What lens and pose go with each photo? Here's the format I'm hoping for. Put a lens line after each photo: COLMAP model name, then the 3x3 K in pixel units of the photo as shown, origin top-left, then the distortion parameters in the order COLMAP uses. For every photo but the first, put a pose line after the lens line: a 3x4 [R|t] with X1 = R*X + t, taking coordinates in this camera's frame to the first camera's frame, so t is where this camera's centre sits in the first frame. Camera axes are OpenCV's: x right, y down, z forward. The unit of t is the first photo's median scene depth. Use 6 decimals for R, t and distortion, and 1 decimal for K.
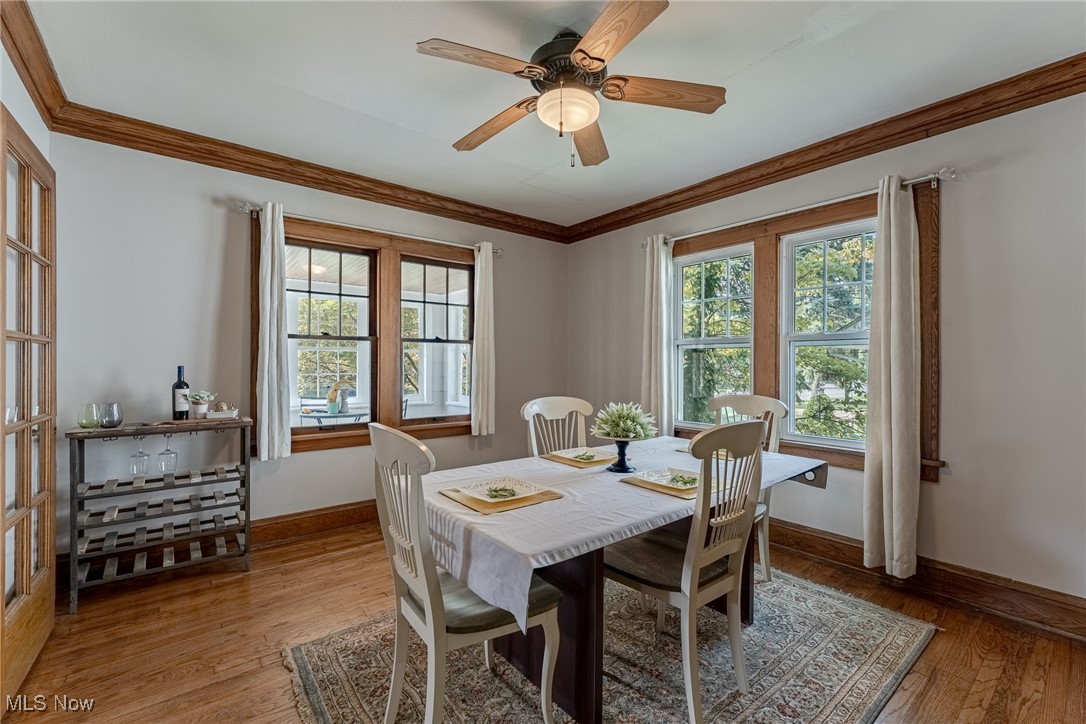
lens RADIAL K [[472.9, 0, 541.8], [0, 472.9, 363.6], [0, 0, 1]] dist [0.000893, 0.000173]
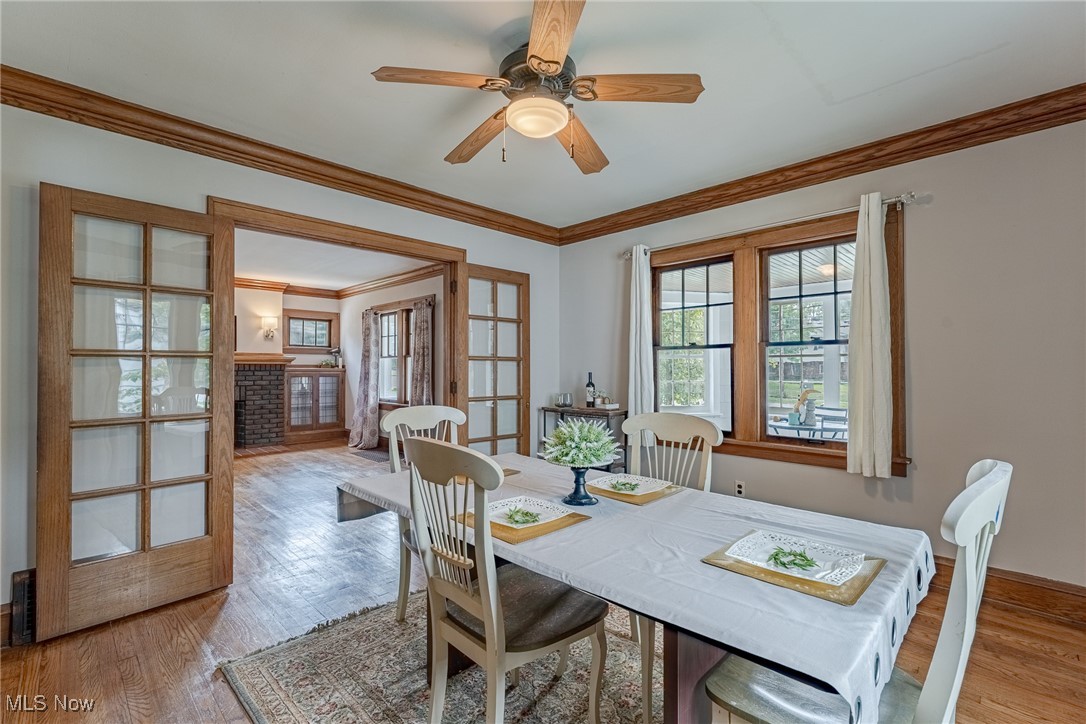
lens RADIAL K [[472.9, 0, 517.8], [0, 472.9, 363.0], [0, 0, 1]] dist [0.000893, 0.000173]
pose [[0.082955, -0.014707, -0.996445, 0.583244], [-0.000968, 0.999889, -0.014839, -0.002240], [0.996553, 0.002195, 0.082932, 0.490669]]
